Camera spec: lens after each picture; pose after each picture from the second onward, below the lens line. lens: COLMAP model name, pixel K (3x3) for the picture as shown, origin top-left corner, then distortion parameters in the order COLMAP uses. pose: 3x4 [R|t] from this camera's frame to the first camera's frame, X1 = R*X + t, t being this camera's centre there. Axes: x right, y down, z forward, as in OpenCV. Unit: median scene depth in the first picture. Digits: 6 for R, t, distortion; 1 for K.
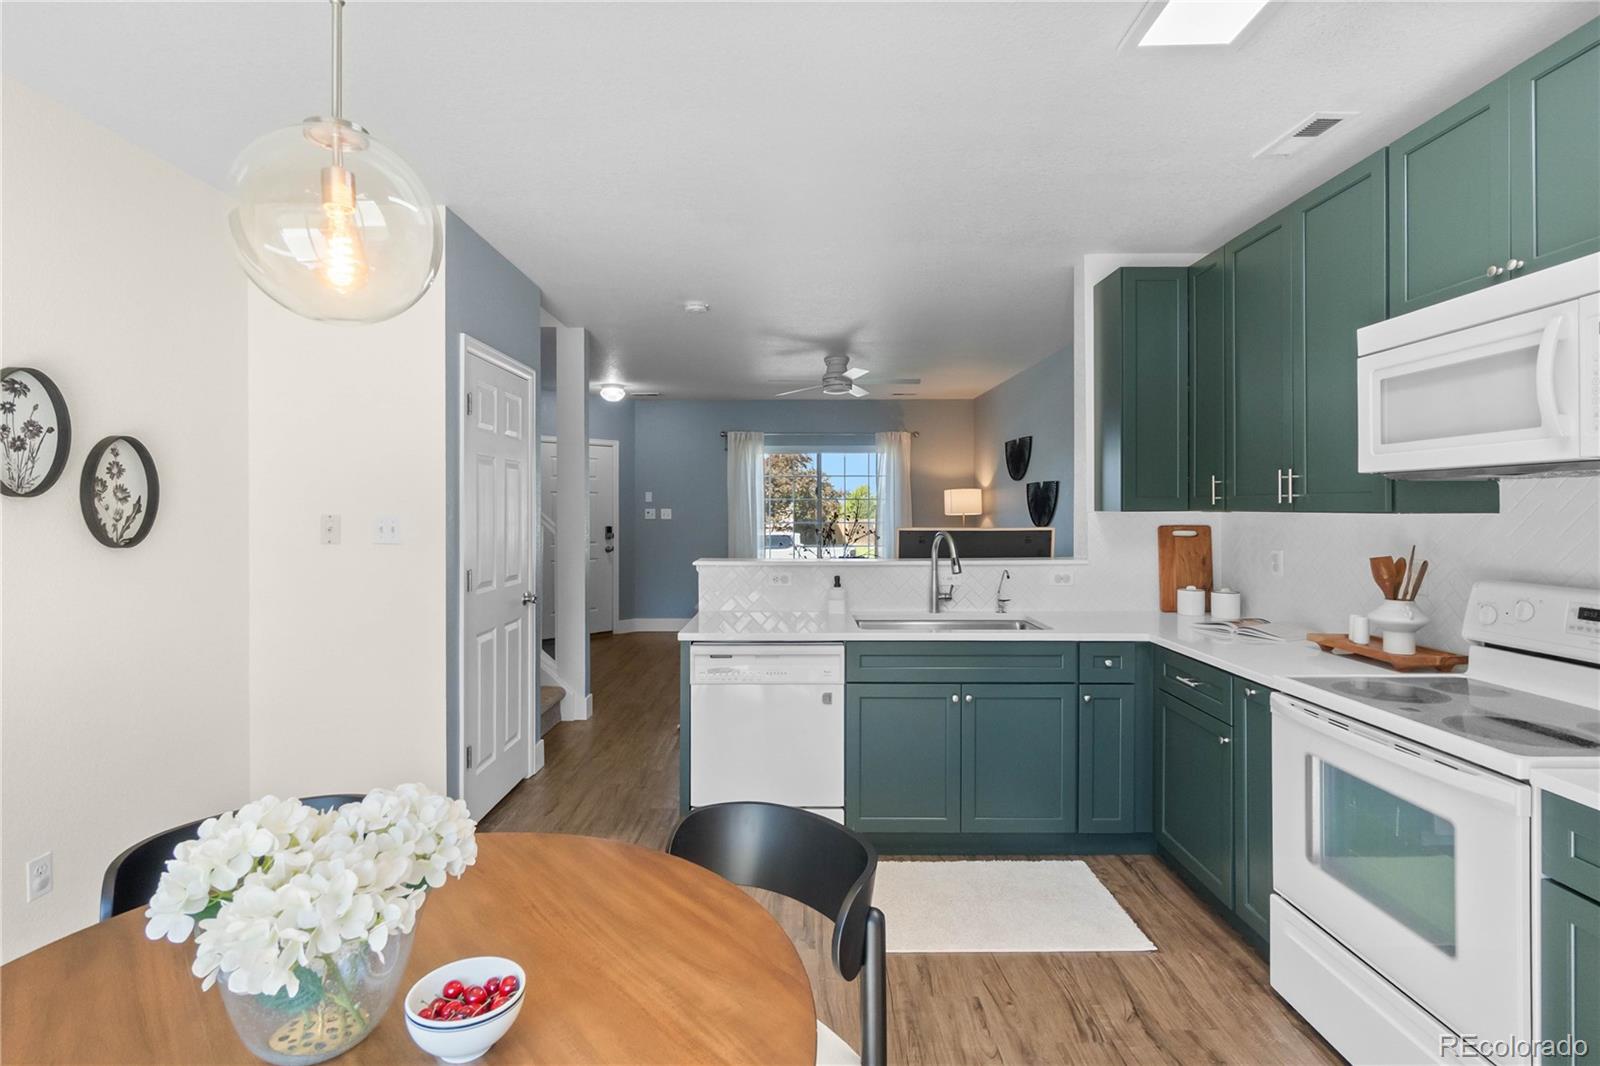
lens RADIAL K [[772.1, 0, 799.9], [0, 772.1, 500.4], [0, 0, 1]] dist [0.001266, -0.000393]
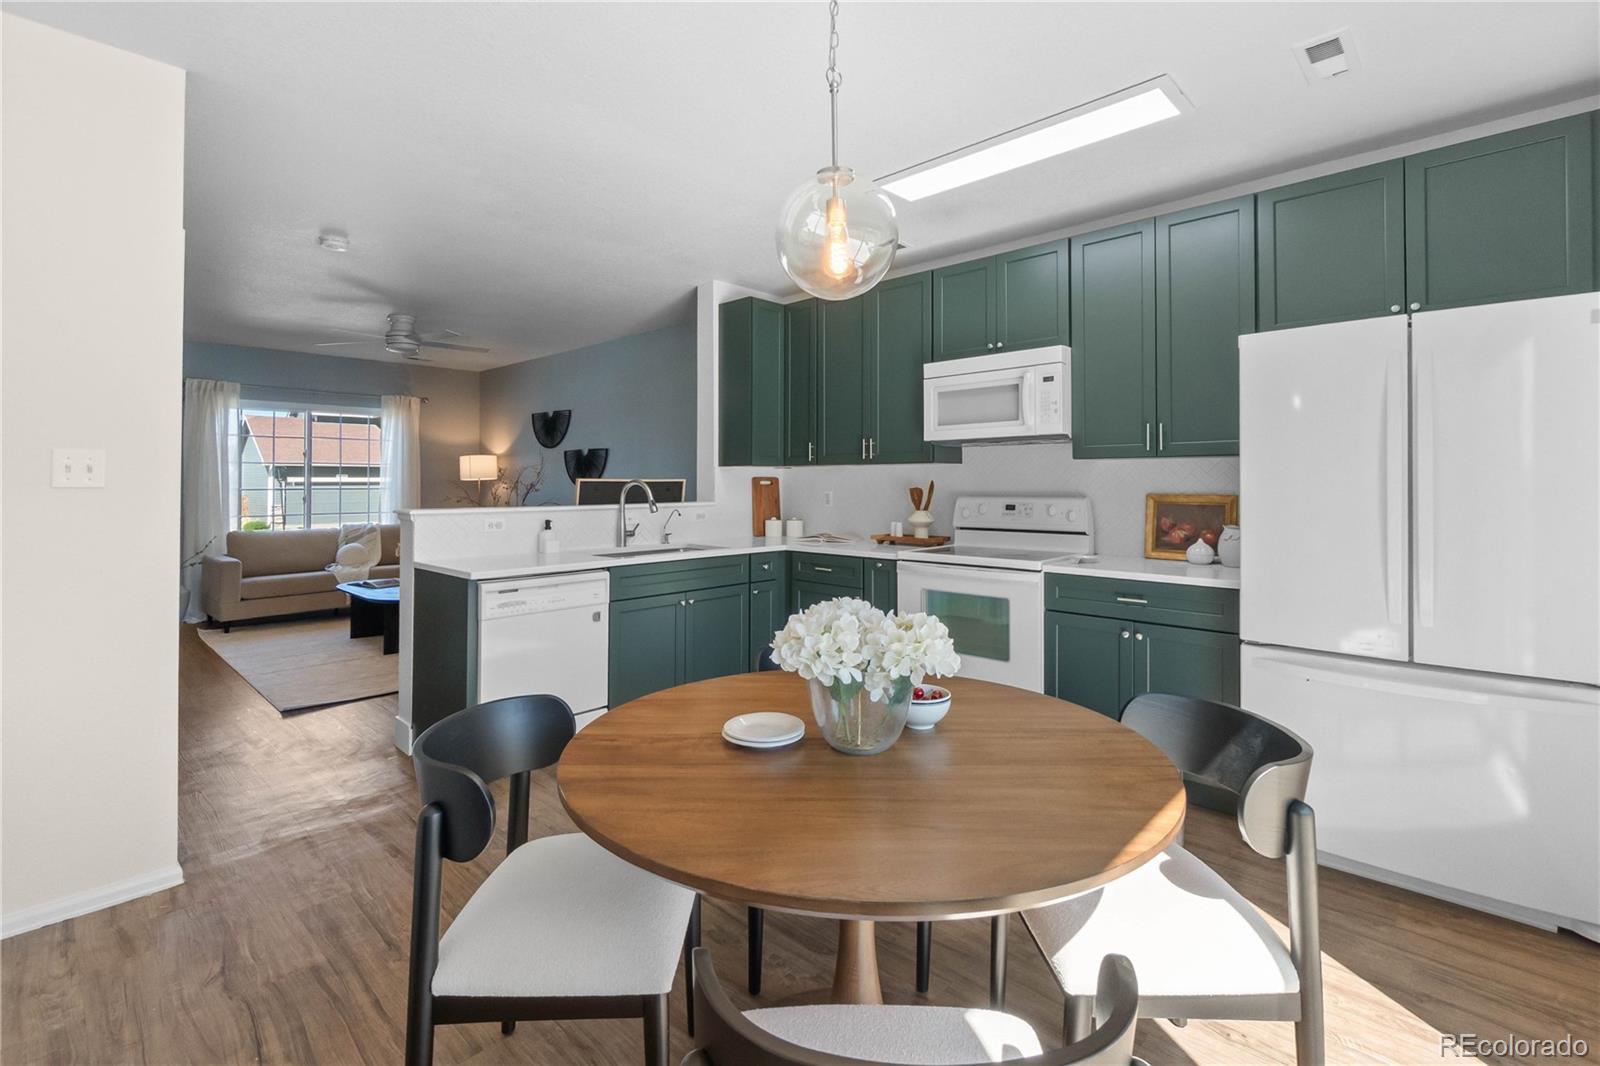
lens RADIAL K [[710.5, 0, 795.4], [0, 710.5, 475.7], [0, 0, 1]] dist [-0.011903, -0.000101]
pose [[0.688746, 0.006923, 0.724970, -0.544843], [-0.005094, 0.999976, -0.004709, 0.043187], [-0.724985, -0.000450, 0.688765, 0.027482]]
